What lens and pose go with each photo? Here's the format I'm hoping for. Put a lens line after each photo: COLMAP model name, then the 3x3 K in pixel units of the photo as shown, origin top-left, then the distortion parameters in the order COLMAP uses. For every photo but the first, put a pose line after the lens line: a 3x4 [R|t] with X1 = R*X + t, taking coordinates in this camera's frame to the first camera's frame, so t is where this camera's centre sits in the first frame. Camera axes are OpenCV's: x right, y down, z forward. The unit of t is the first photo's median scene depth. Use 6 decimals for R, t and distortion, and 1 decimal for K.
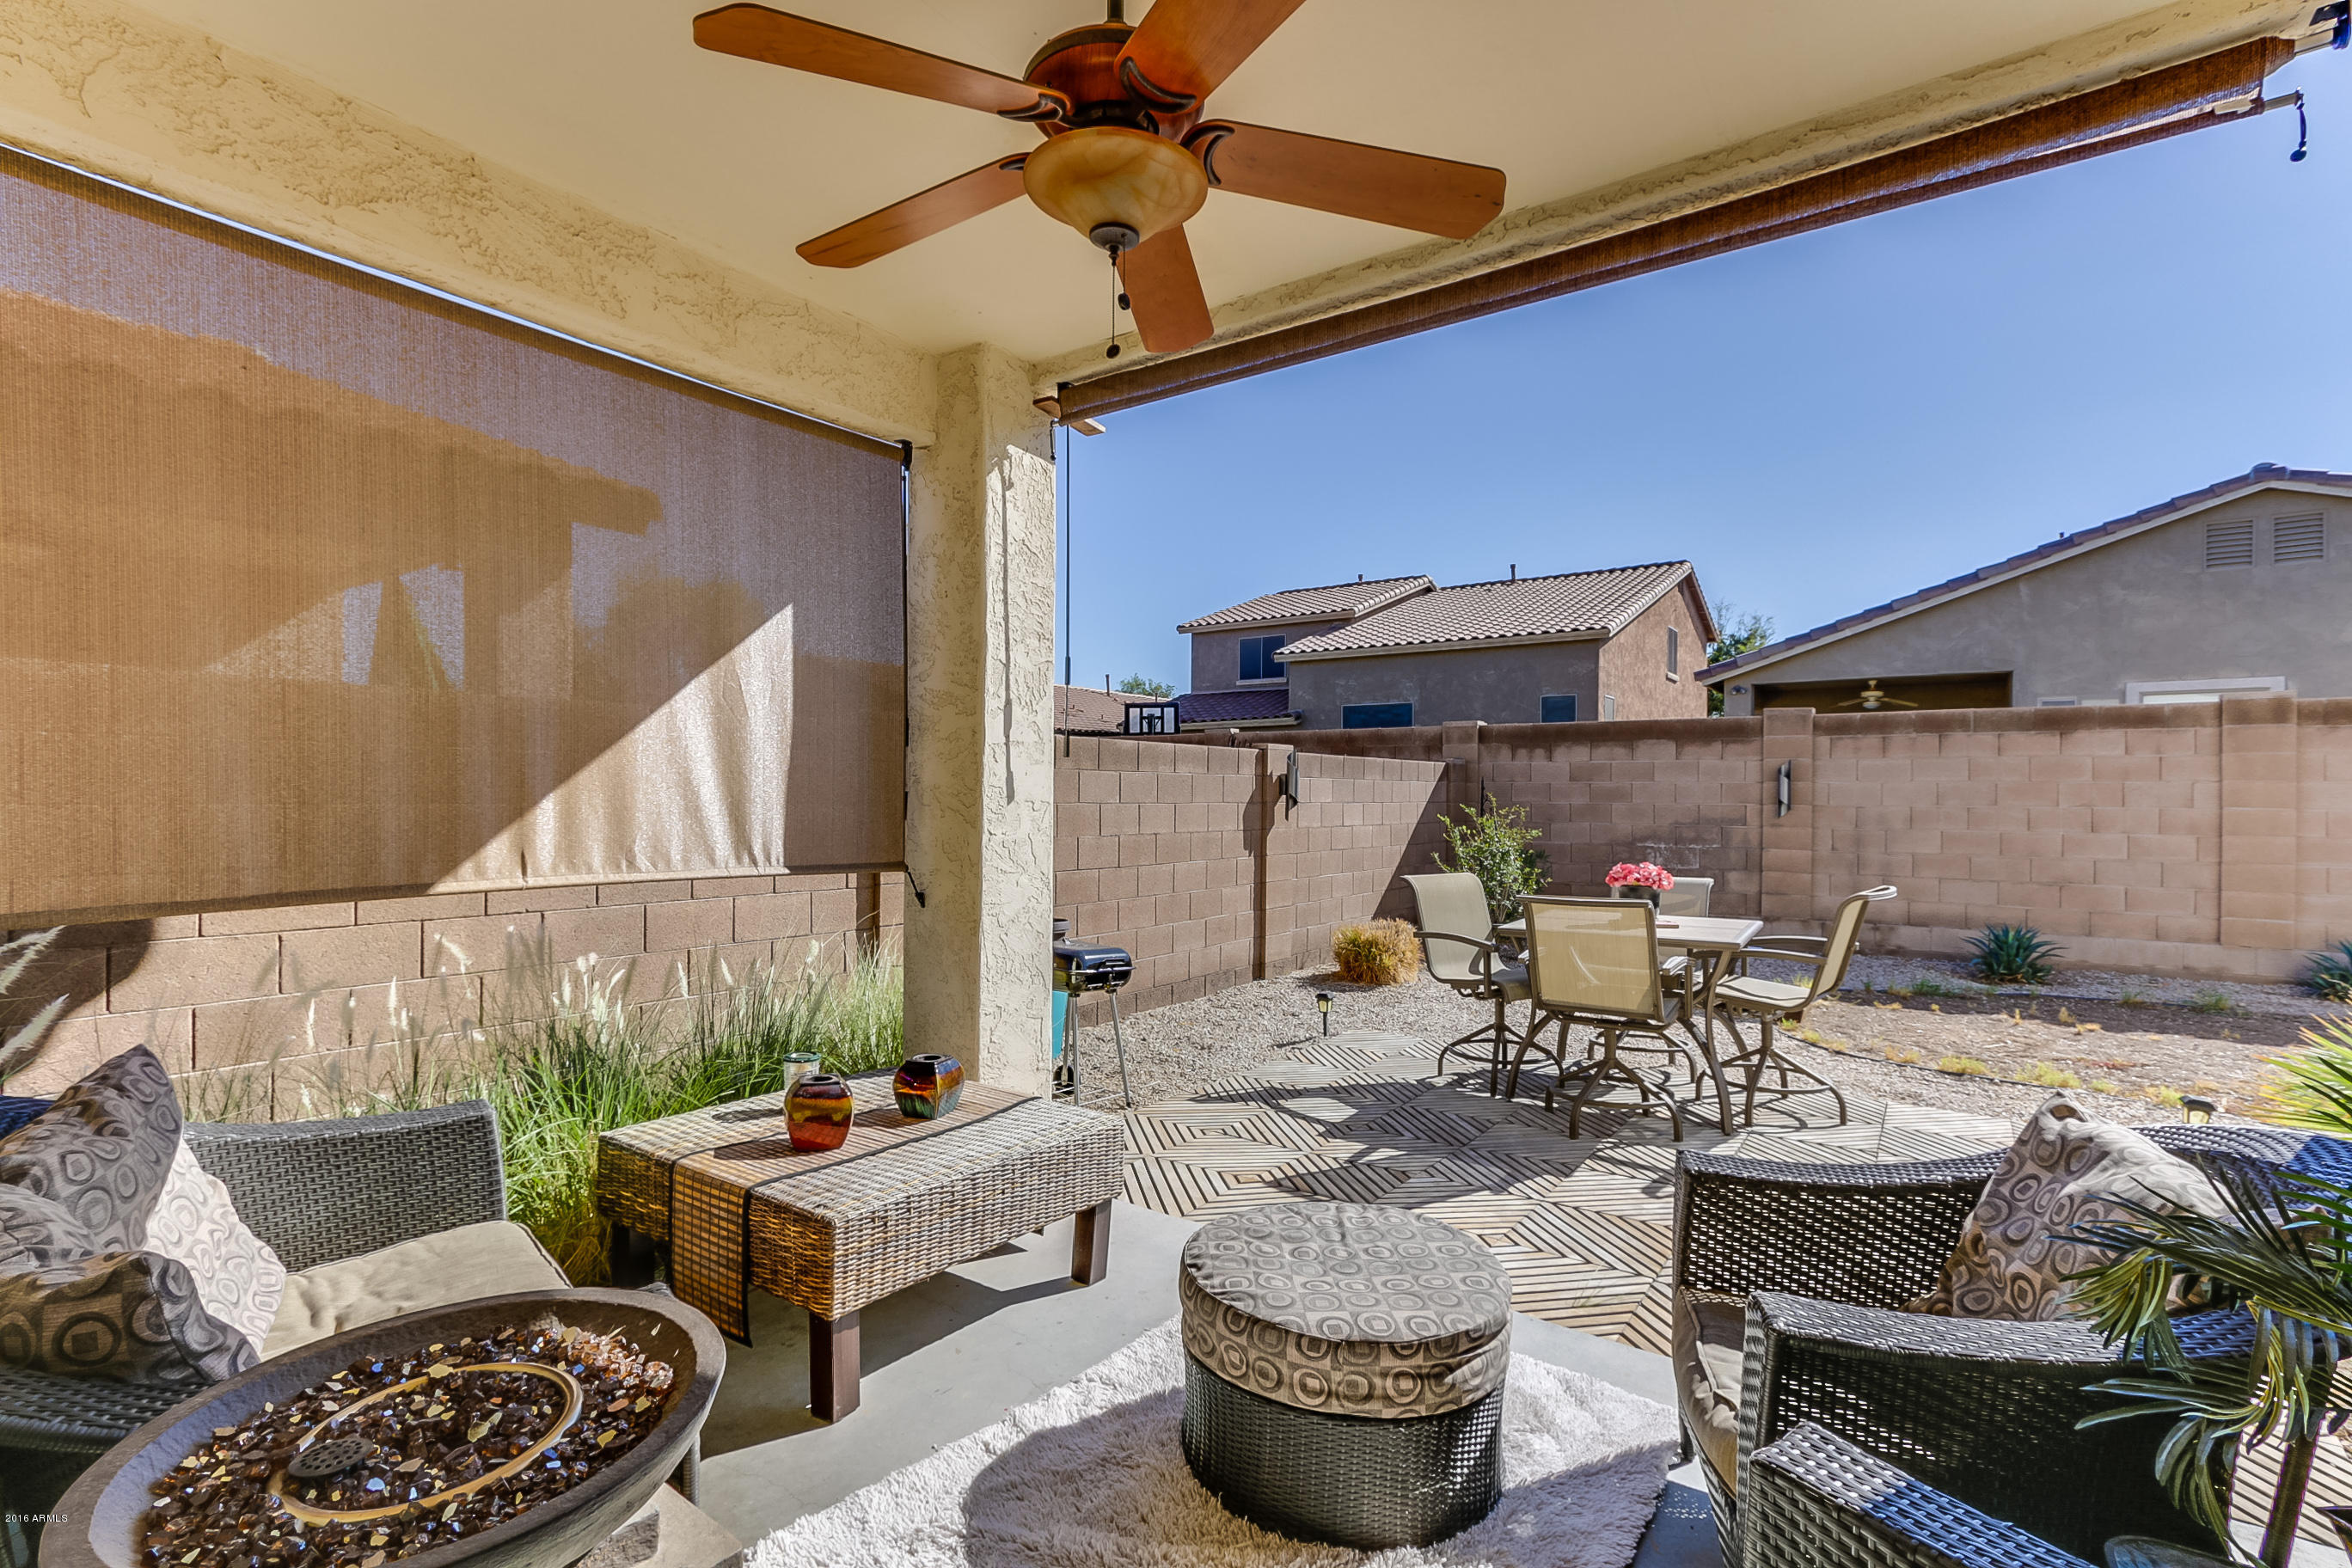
lens RADIAL K [[1085.9, 0, 1179.3], [0, 1085.9, 792.6], [0, 0, 1]] dist [-0.001677, 0.000907]
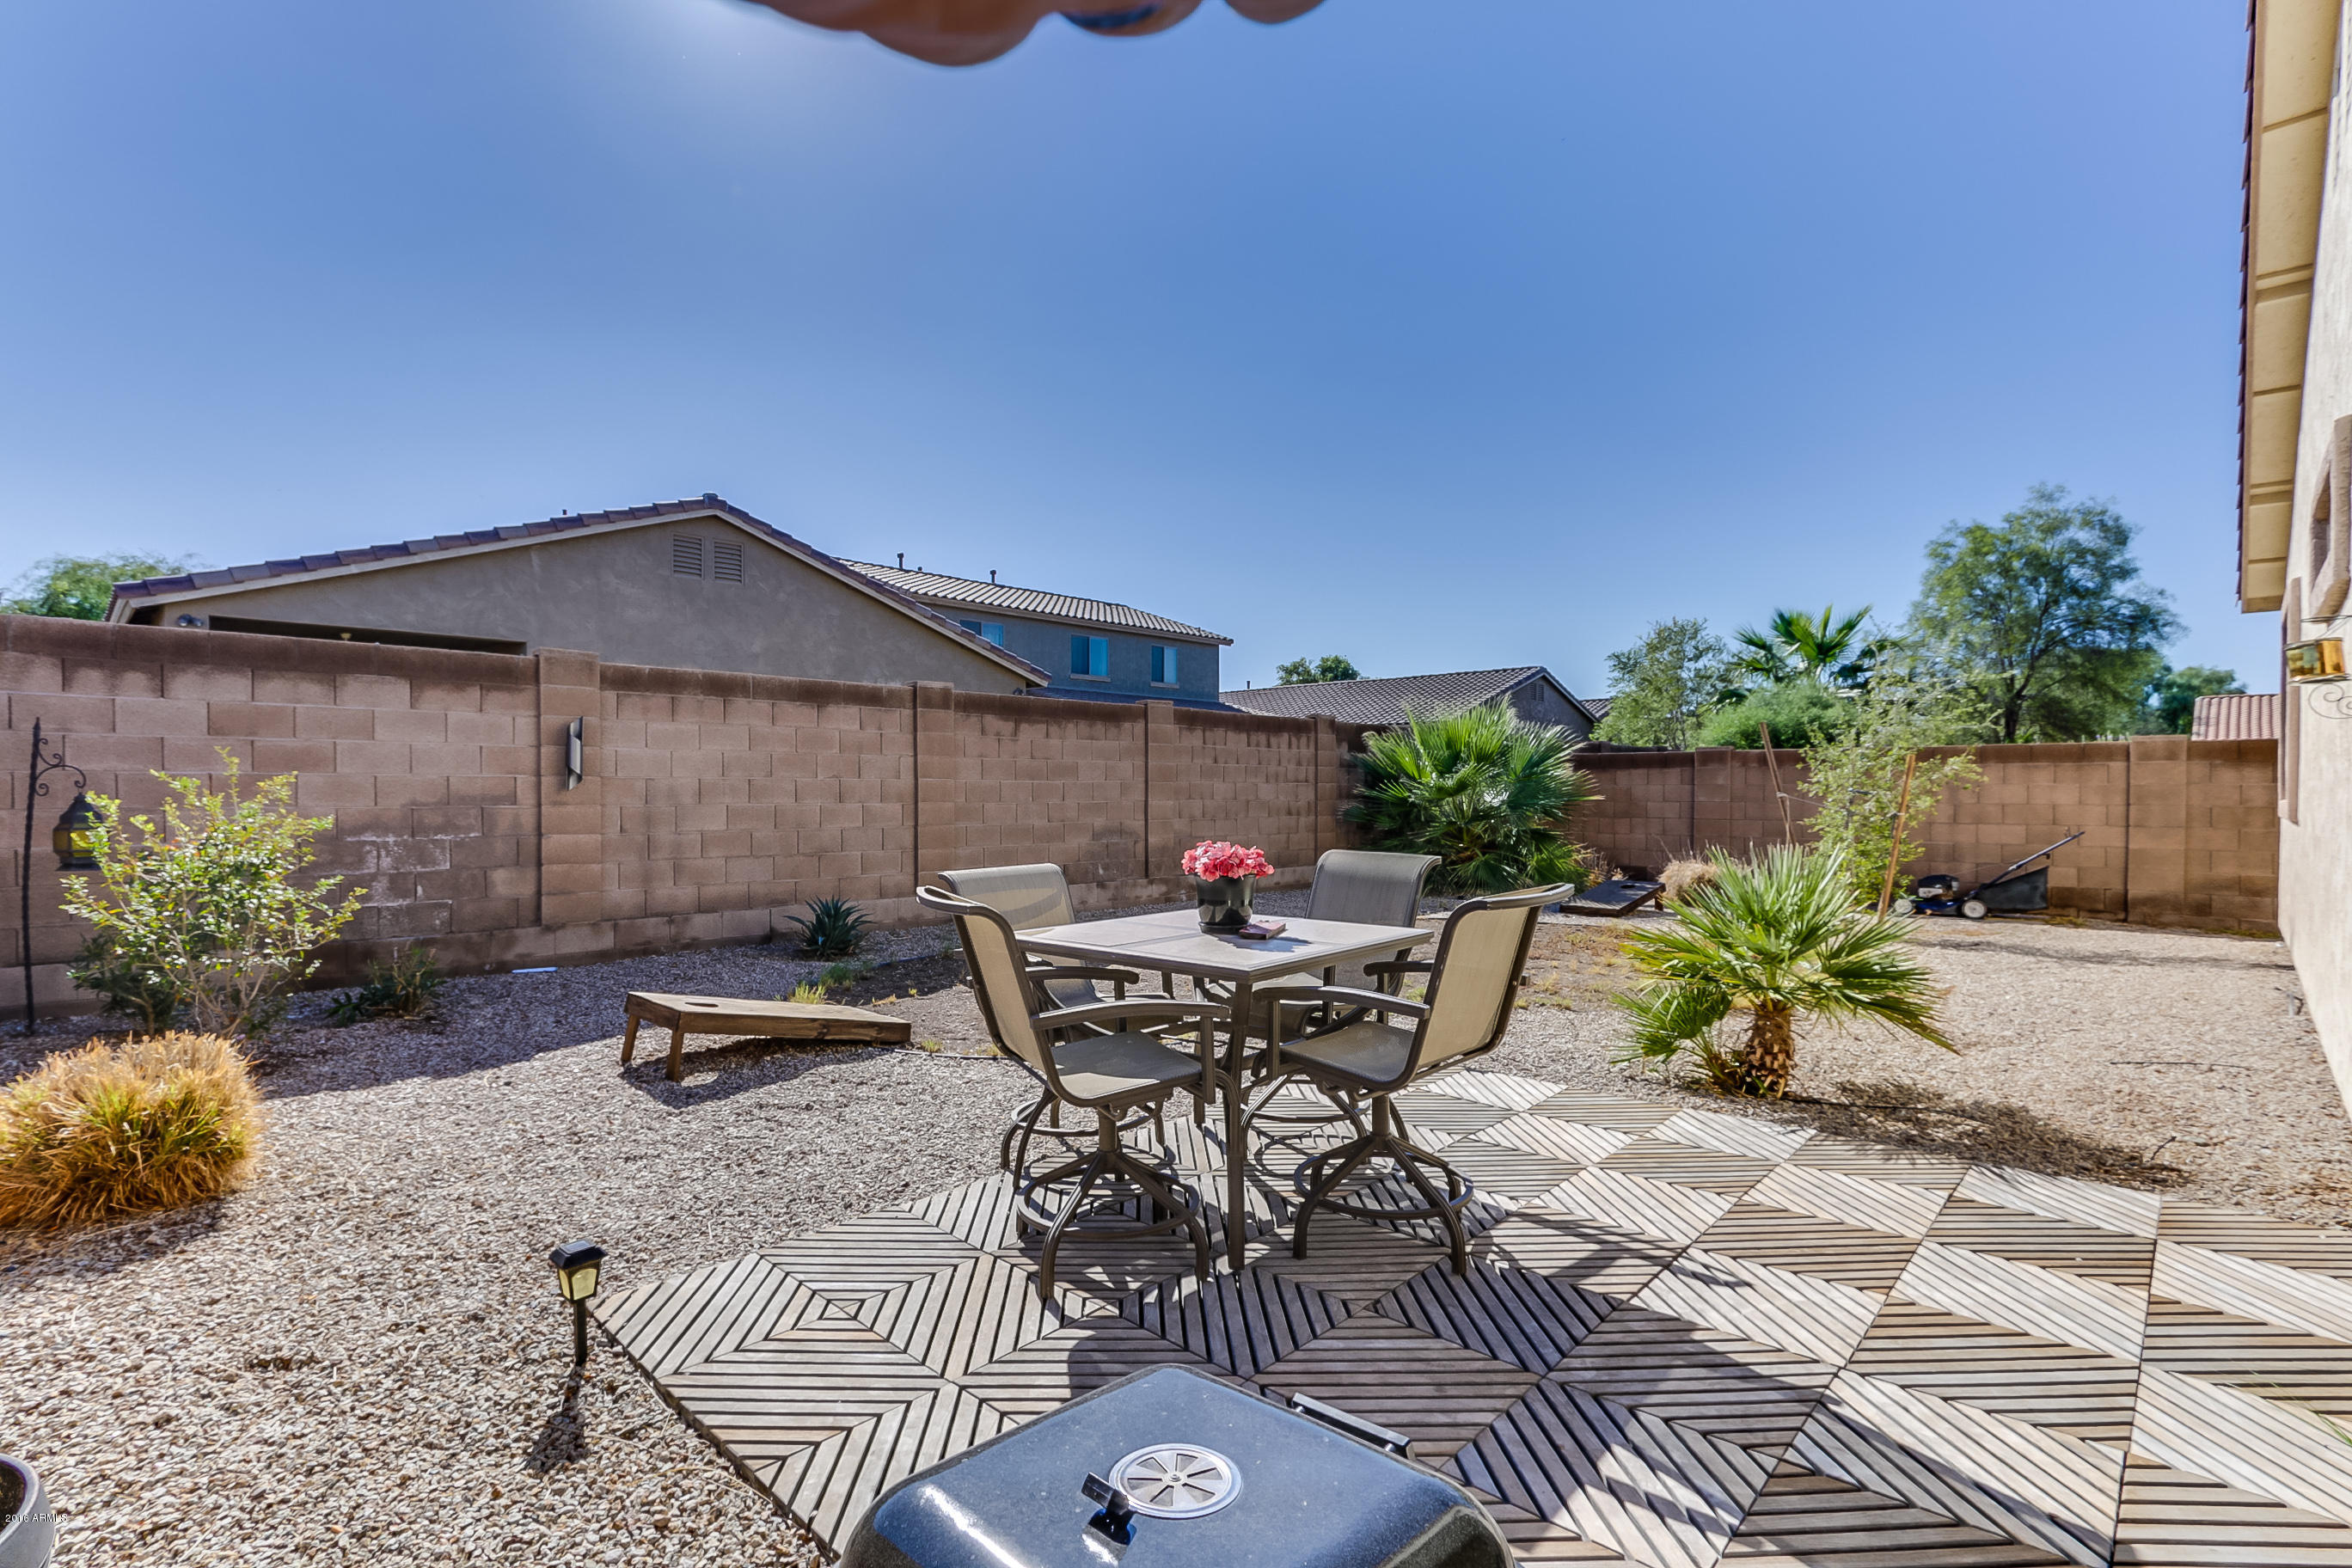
lens RADIAL K [[1085.9, 0, 1177.0], [0, 1085.9, 785.2], [0, 0, 1]] dist [-0.001677, 0.000907]
pose [[0.175582, -0.003942, 0.984457, -0.121033], [-0.002827, 0.999986, 0.004509, 0.012868], [-0.984461, -0.003575, 0.175568, 0.439945]]
